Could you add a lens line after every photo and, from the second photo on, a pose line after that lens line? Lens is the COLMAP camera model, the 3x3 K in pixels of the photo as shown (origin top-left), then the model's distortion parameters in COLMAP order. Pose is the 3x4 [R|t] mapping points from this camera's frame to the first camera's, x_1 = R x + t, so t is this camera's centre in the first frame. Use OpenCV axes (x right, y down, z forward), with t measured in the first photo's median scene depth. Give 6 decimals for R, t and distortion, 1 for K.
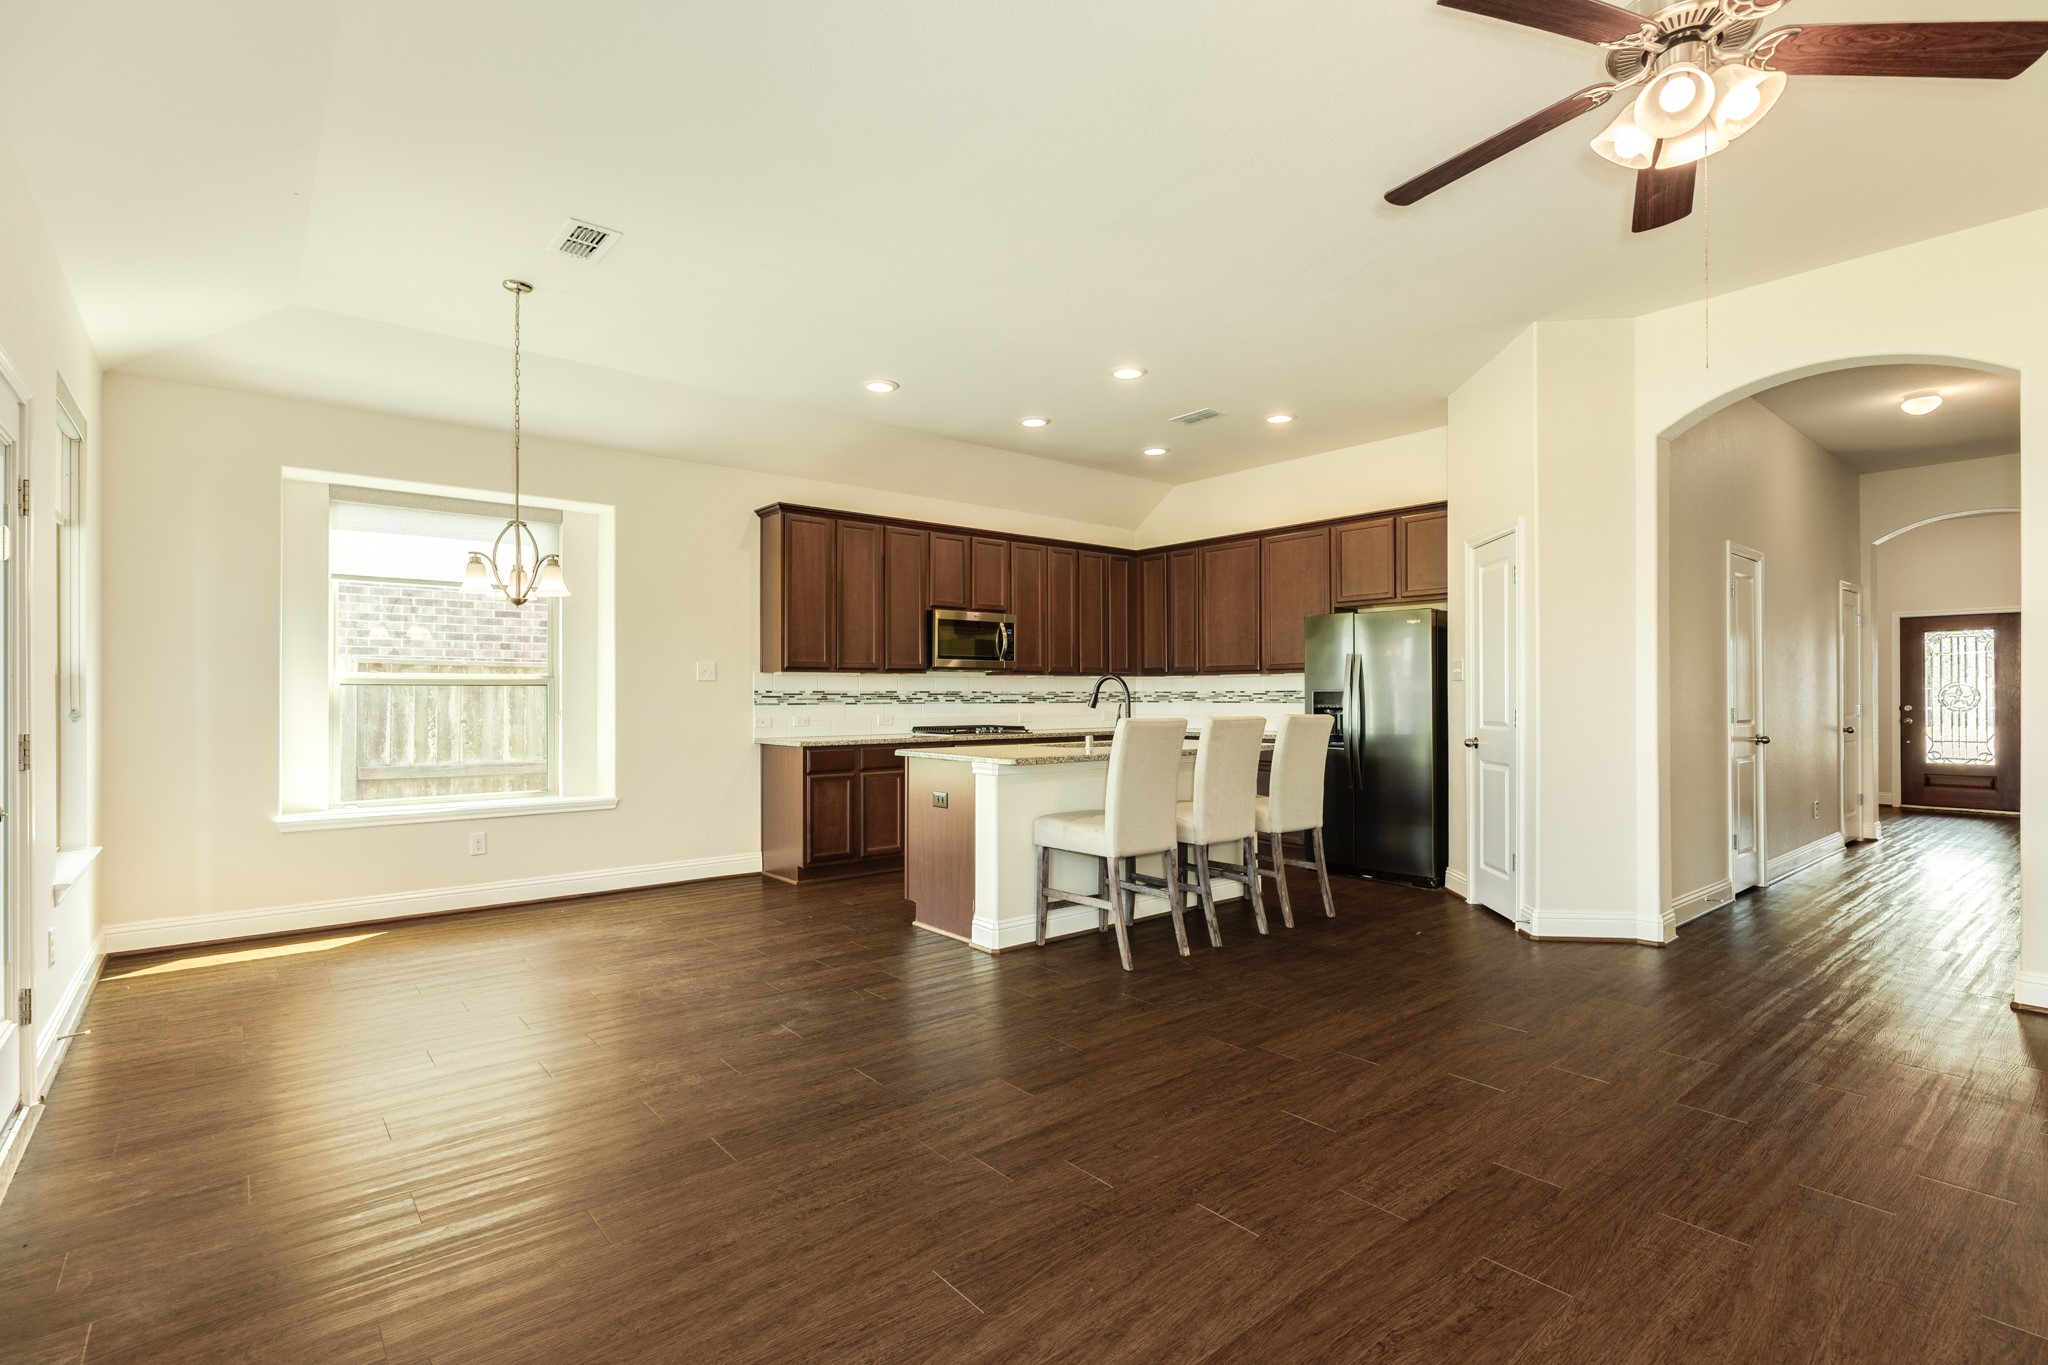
lens RADIAL K [[959.6, 0, 1021.1], [0, 959.6, 686.8], [0, 0, 1]] dist [-0.001893, 0.001053]
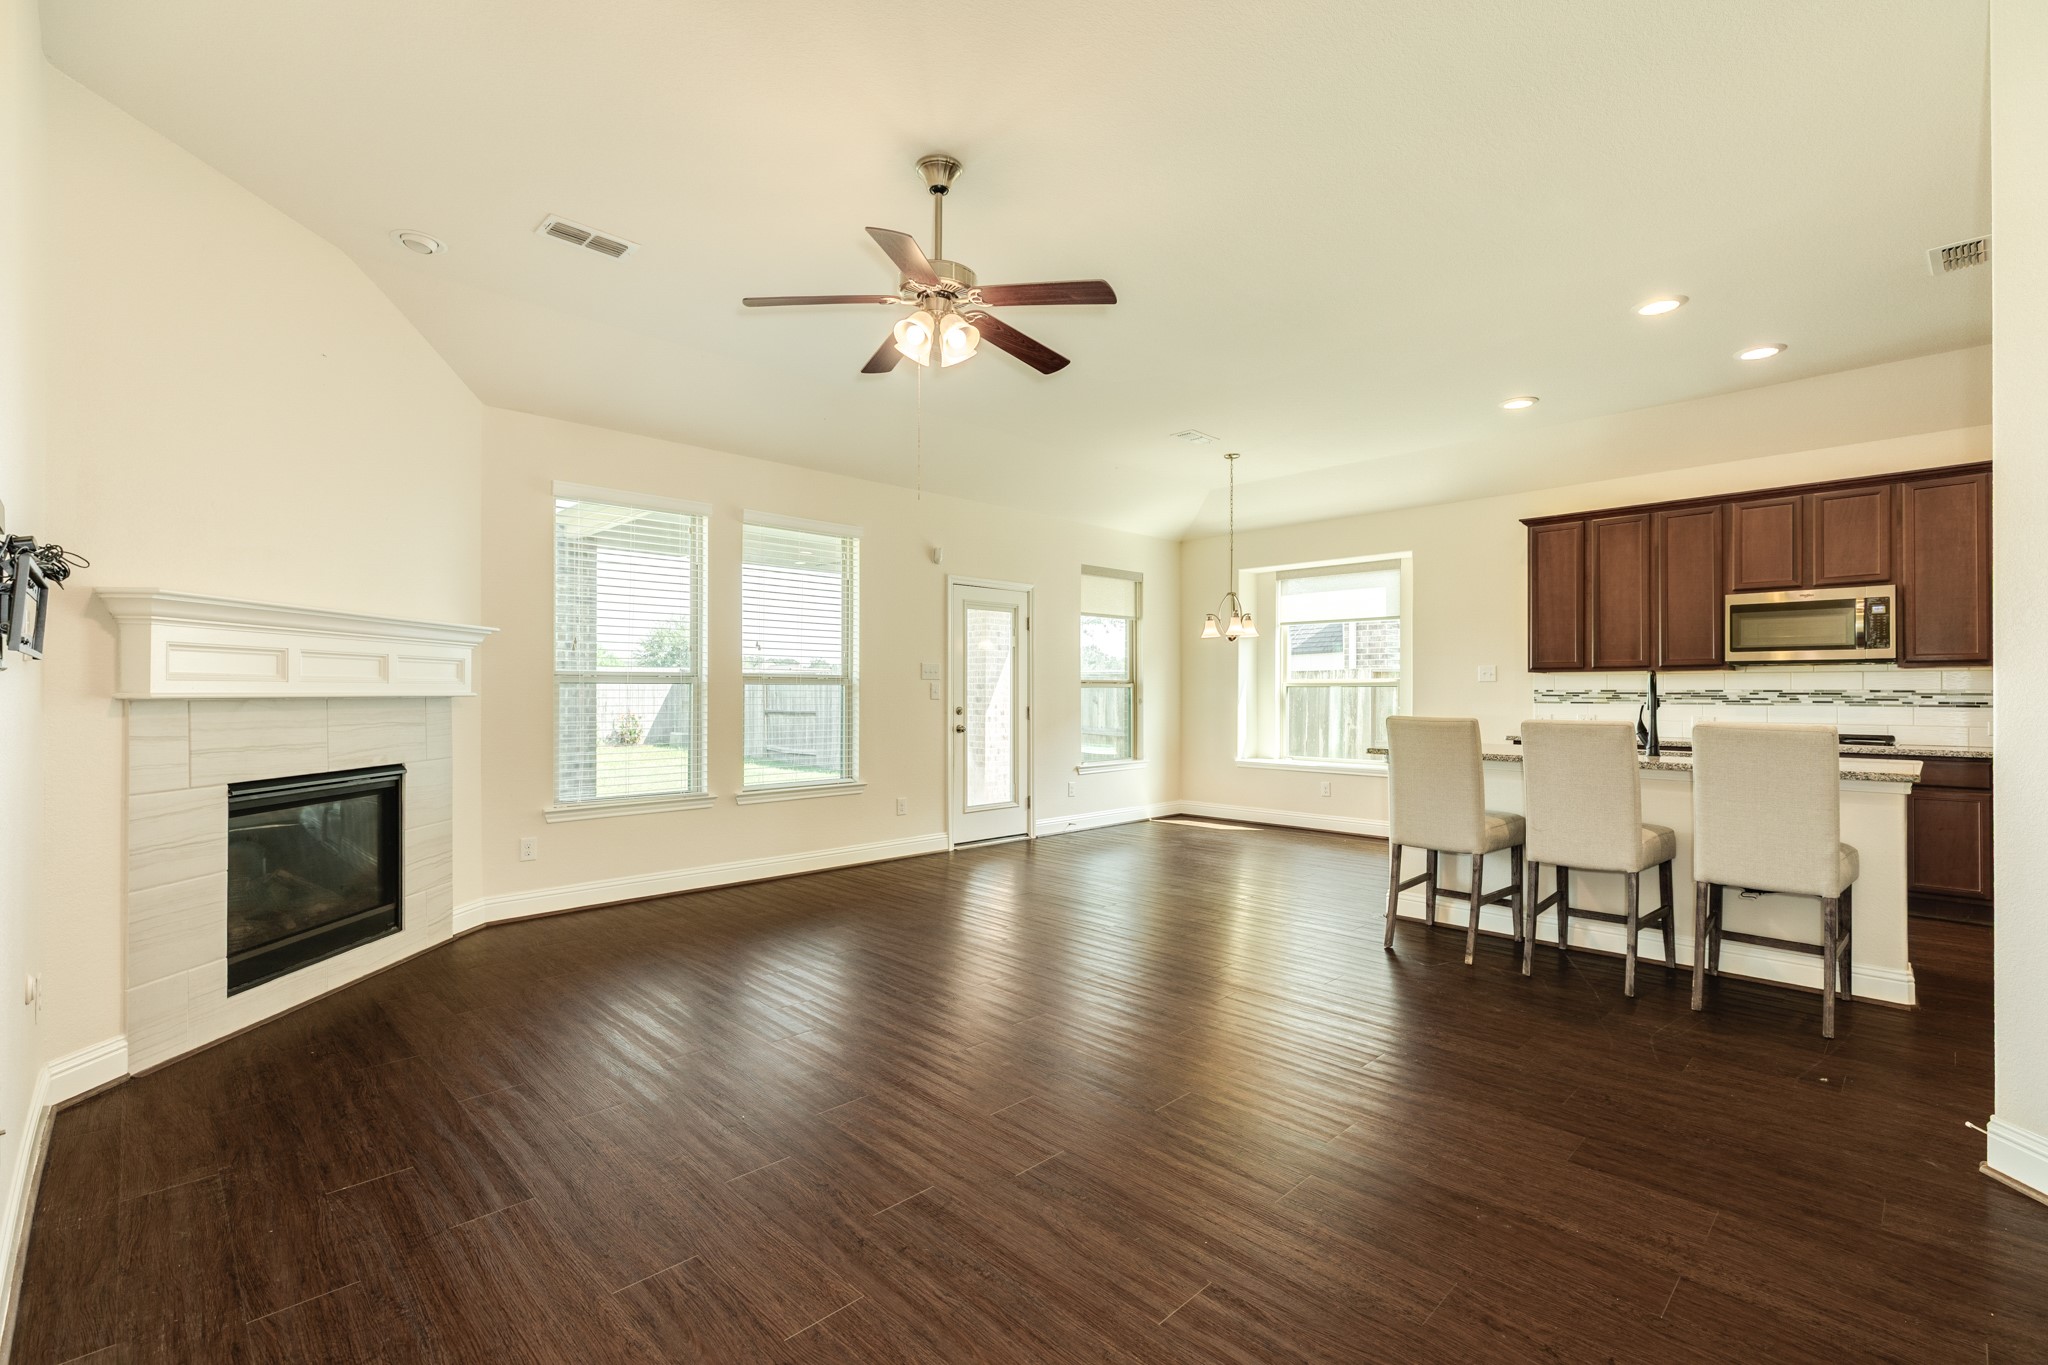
lens RADIAL K [[912.7, 0, 1023.3], [0, 912.7, 686.3], [0, 0, 1]] dist [0.007020, -0.000195]
pose [[0.086799, -0.004873, -0.996214, 0.728137], [0.006406, 0.999970, -0.004333, 0.000895], [0.996205, -0.006006, 0.086828, 0.327599]]
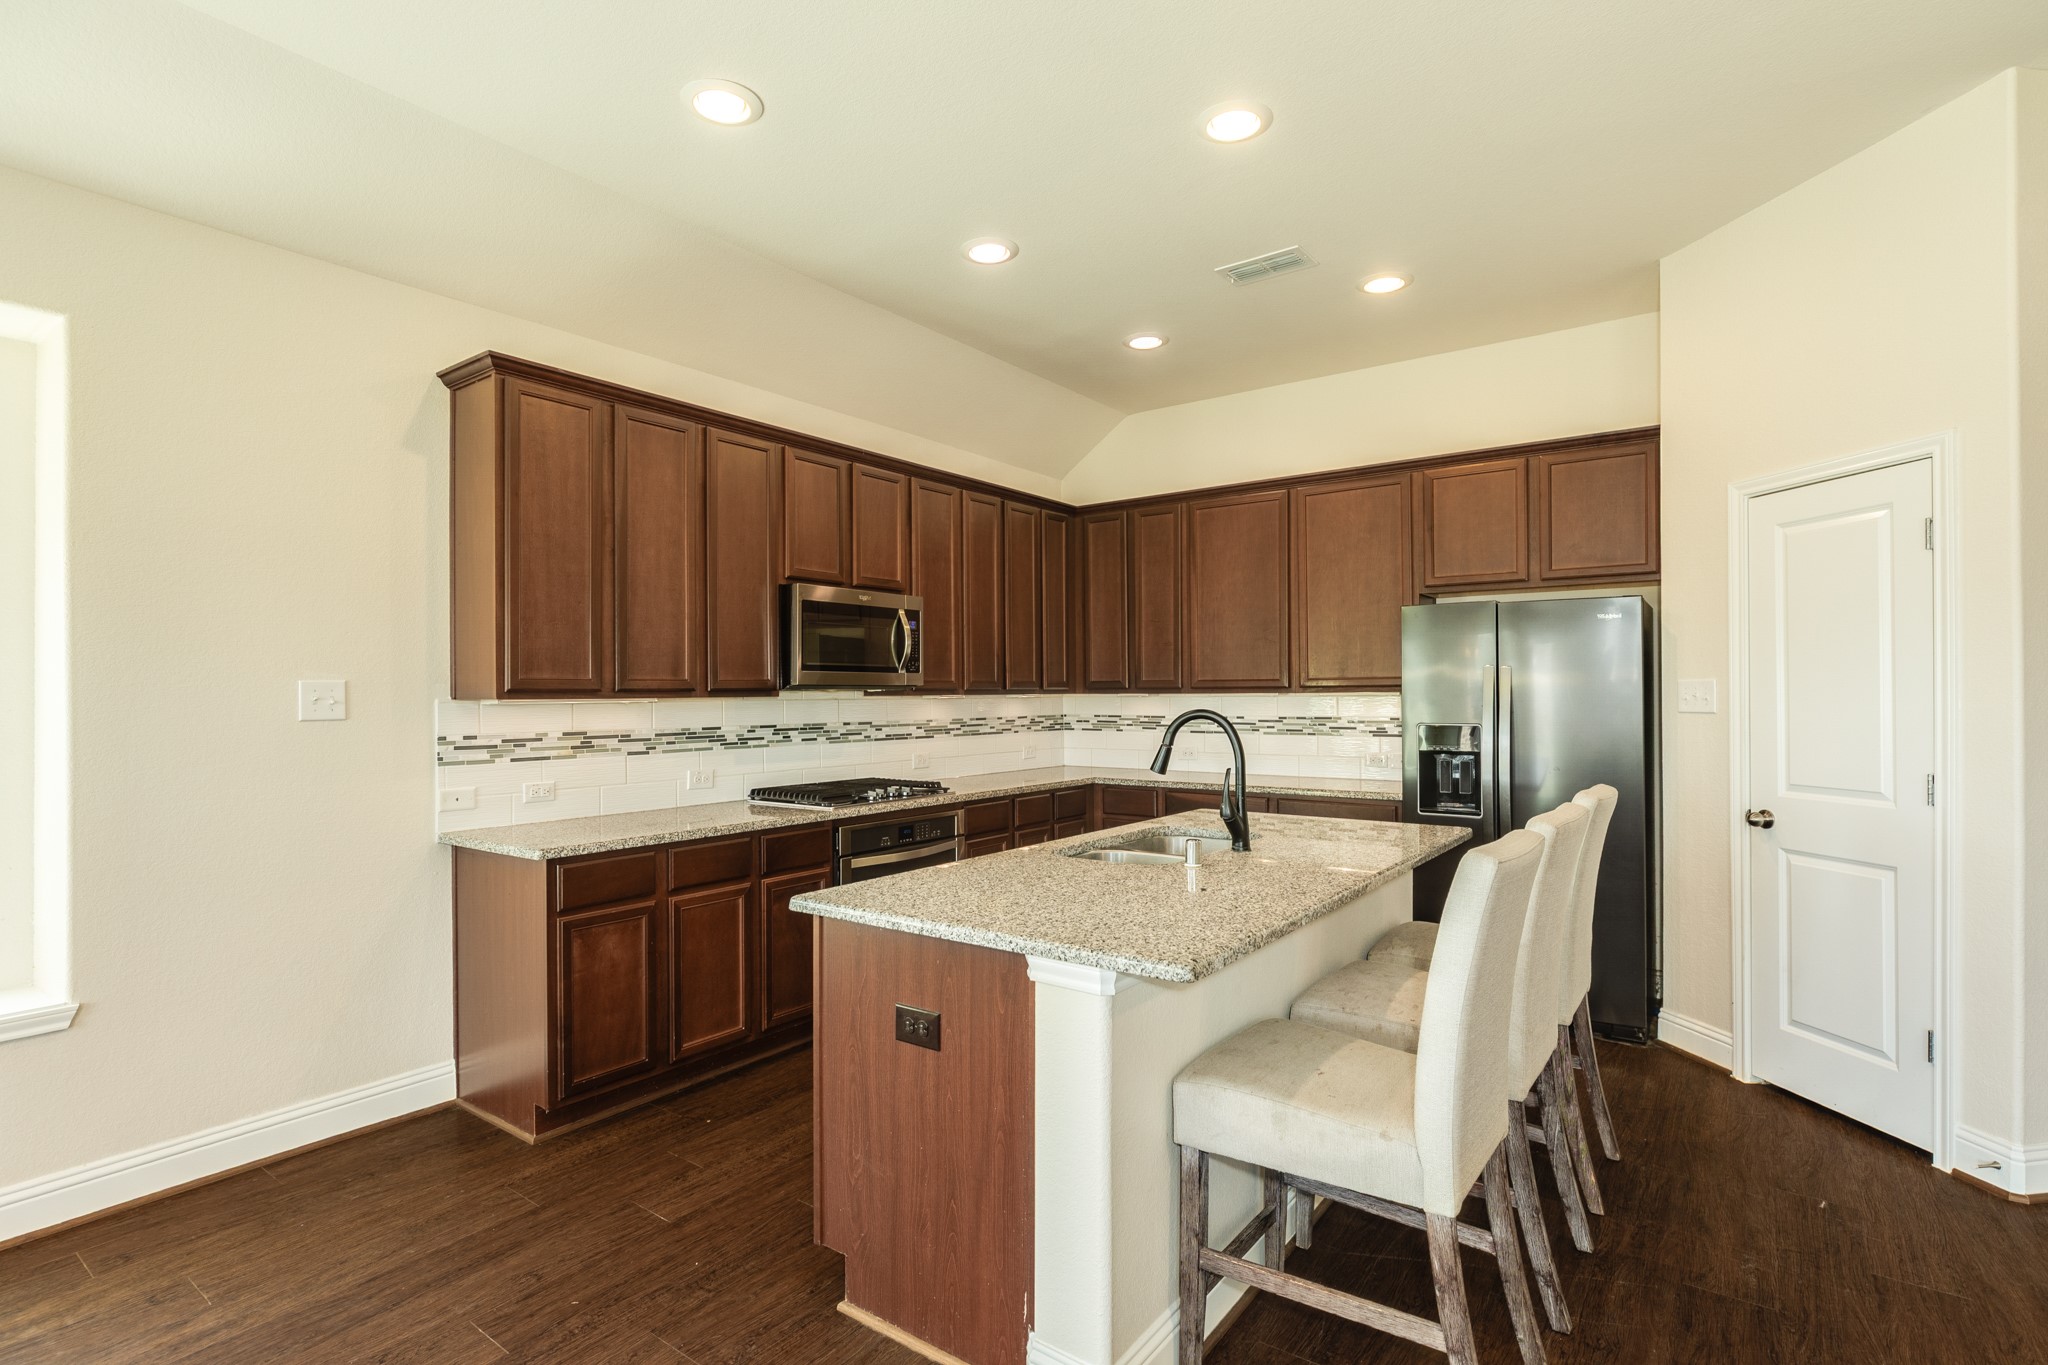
lens RADIAL K [[990.2, 0, 1023.7], [0, 990.2, 689.5], [0, 0, 1]] dist [-0.003103, 0.000382]
pose [[0.970856, -0.002509, 0.239649, -0.107747], [0.001365, 0.999987, 0.004940, -0.022630], [-0.239658, -0.004469, 0.970847, 0.436914]]
